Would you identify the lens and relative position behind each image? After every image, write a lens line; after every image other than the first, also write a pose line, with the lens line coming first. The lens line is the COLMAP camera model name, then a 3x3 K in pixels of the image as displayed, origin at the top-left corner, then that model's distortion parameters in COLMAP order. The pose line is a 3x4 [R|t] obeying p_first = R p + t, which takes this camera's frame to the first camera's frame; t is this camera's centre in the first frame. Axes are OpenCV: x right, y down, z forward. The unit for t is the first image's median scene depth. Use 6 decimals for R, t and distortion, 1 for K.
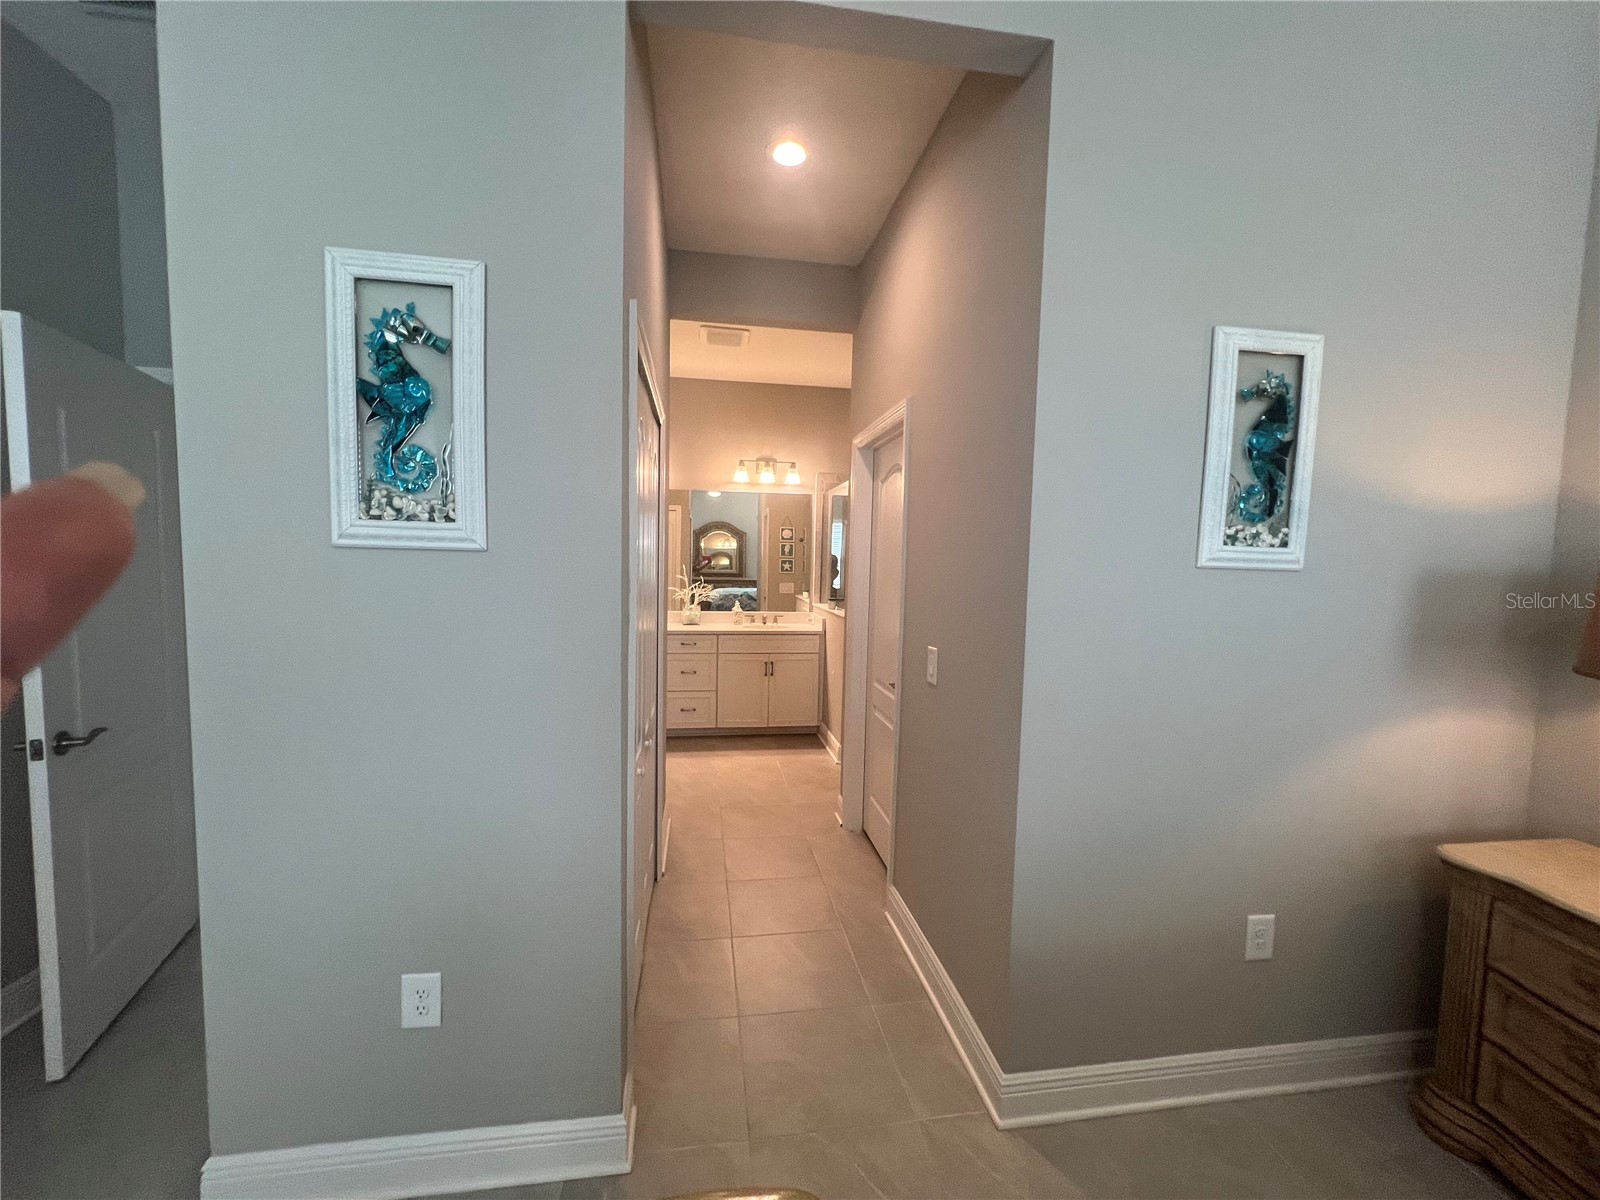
lens RADIAL K [[641.0, 0, 797.8], [0, 641.0, 603.3], [0, 0, 1]] dist [-0.002838, -0.000333]
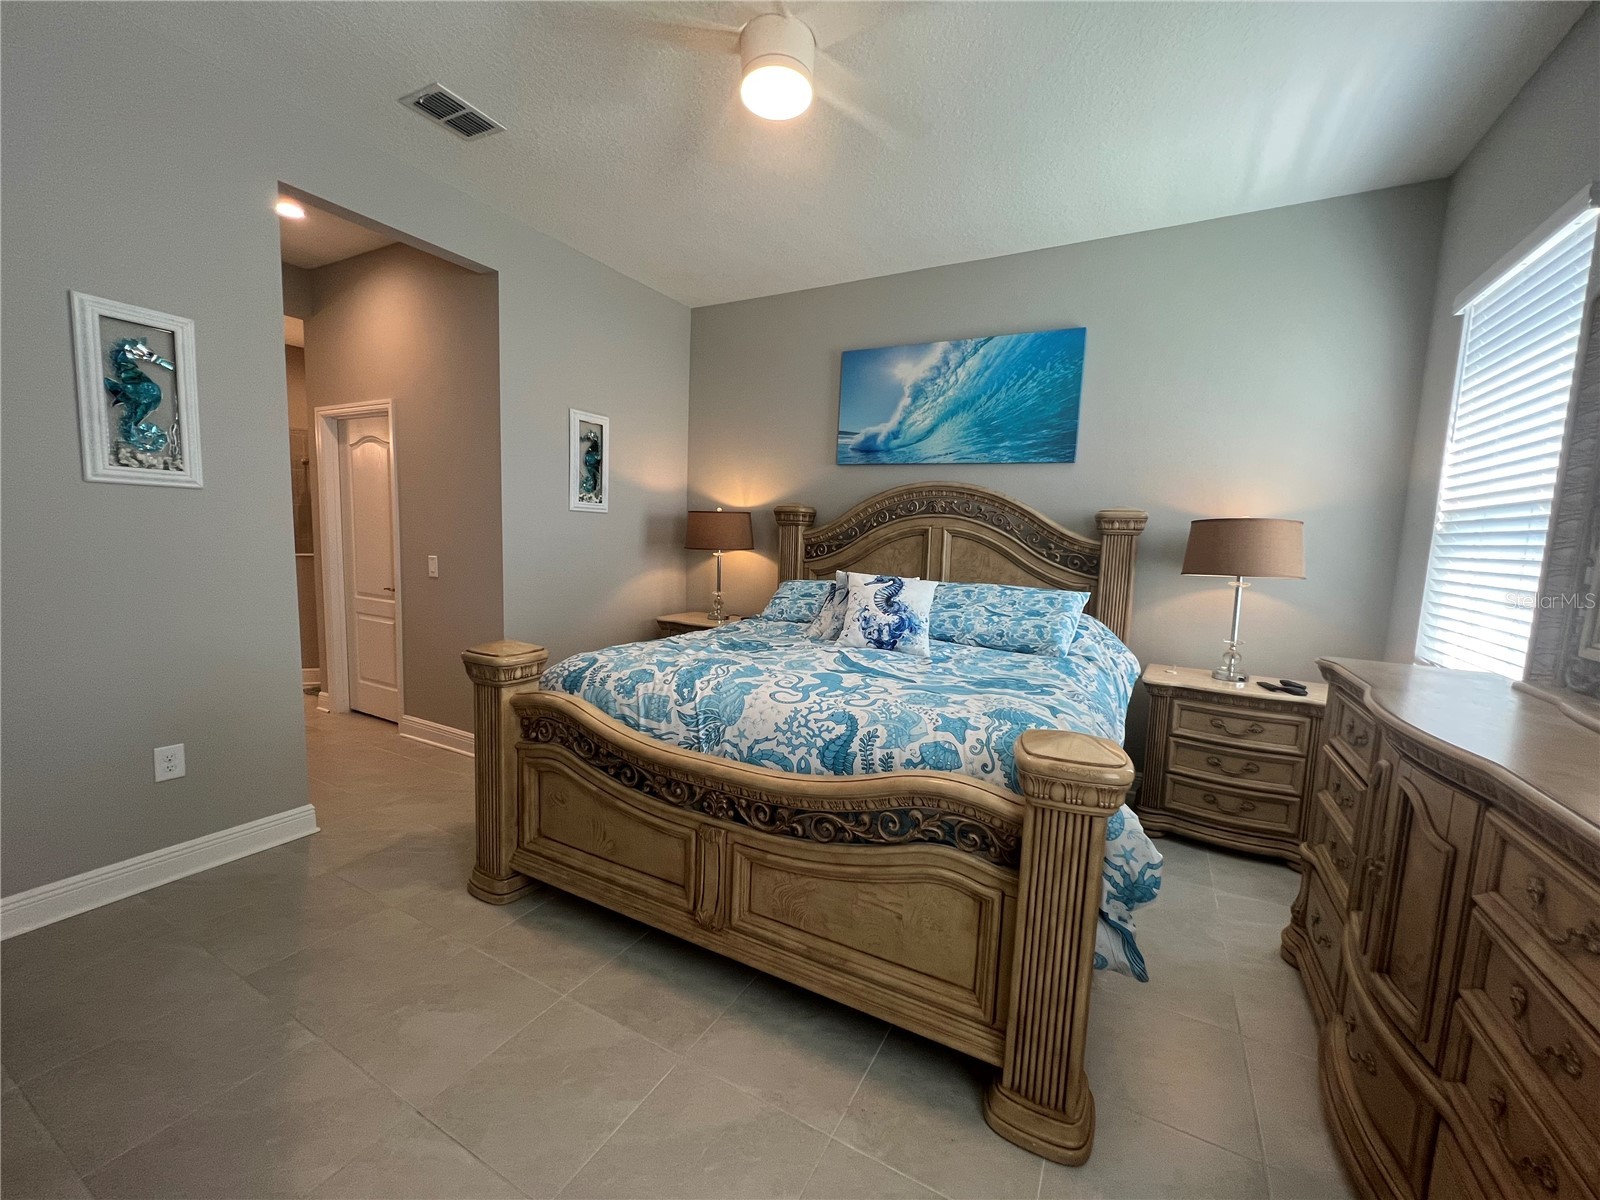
lens RADIAL K [[641.0, 0, 797.8], [0, 641.0, 603.3], [0, 0, 1]] dist [-0.002838, -0.000333]
pose [[0.607572, -0.088945, 0.789269, -0.866764], [0.034223, 0.995719, 0.085865, 0.126593], [-0.793527, -0.025158, 0.608015, -1.269603]]
